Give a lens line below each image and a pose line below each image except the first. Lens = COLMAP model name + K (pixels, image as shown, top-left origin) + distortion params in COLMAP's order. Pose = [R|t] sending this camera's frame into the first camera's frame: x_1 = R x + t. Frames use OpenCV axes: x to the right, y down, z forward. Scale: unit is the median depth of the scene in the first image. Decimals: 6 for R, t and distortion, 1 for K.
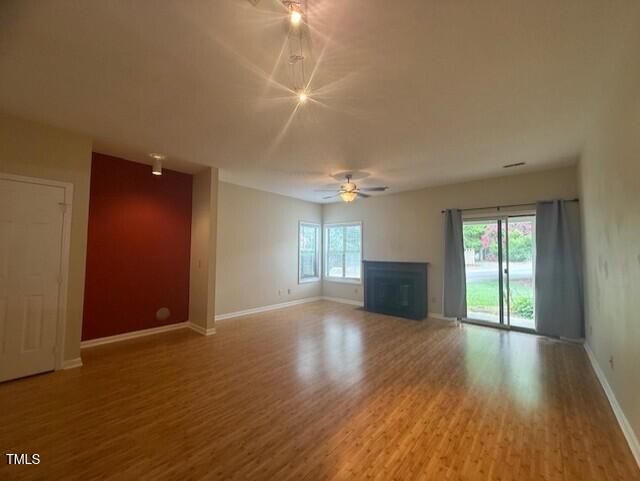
lens RADIAL K [[253.0, 0, 316.5], [0, 253.0, 242.4], [0, 0, 1]] dist [0.001958, 0.000343]
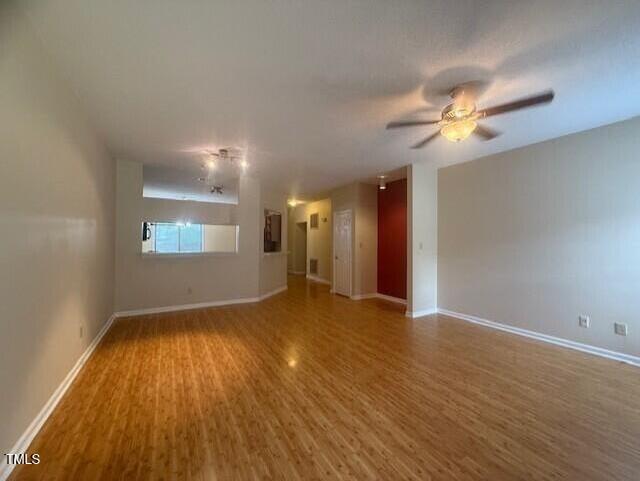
lens RADIAL K [[259.0, 0, 328.6], [0, 259.0, 240.7], [0, 0, 1]] dist [0.000331, 0.000006]
pose [[-0.281231, -0.011484, -0.959571, 1.223711], [0.026833, 0.999443, -0.019825, 0.067577], [0.959265, -0.031324, -0.280766, 1.557109]]
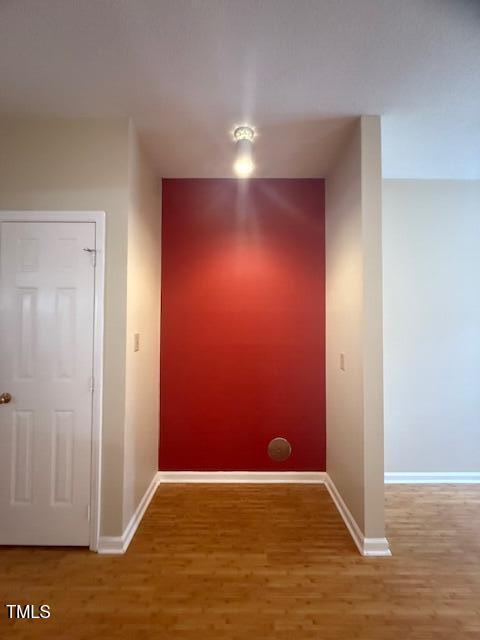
lens RADIAL K [[253.0, 0, 240.0], [0, 253.0, 320.0], [0, 0, 1]] dist [0.001958, 0.000343]
pose [[0.658721, -0.013453, -0.752267, -0.405371], [0.026269, 0.999642, 0.005125, 0.005623], [0.751928, -0.023137, 0.658839, 0.941563]]
